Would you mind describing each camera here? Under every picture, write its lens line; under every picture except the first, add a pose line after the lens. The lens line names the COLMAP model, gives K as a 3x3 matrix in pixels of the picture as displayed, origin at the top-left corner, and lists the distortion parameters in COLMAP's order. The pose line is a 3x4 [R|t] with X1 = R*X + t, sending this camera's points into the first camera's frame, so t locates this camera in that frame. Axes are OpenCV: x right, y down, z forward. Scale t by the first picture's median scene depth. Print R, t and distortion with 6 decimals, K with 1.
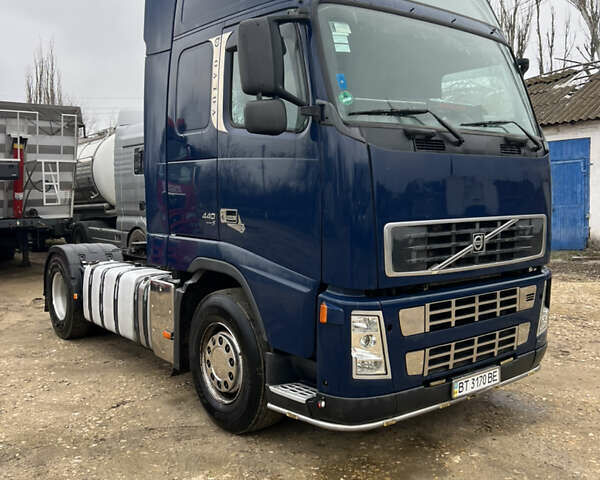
lens RADIAL K [[633.4, 0, 299.6], [0, 633.4, 249.5], [0, 0, 1]] dist [0.009793, 0.010878]
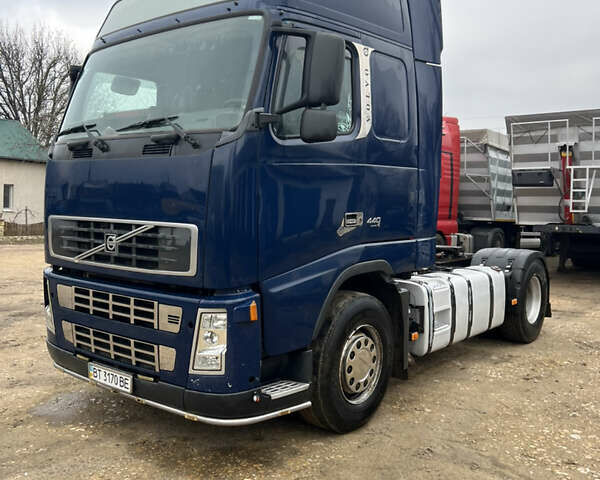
lens RADIAL K [[635.3, 0, 300.0], [0, 635.3, 240.0], [0, 0, 1]] dist [0.004390, 0.004636]
pose [[0.176511, 0.077141, -0.981271, 1.315037], [-0.106588, 0.992560, 0.058856, -0.106473], [0.978511, 0.094203, 0.183420, 1.077201]]
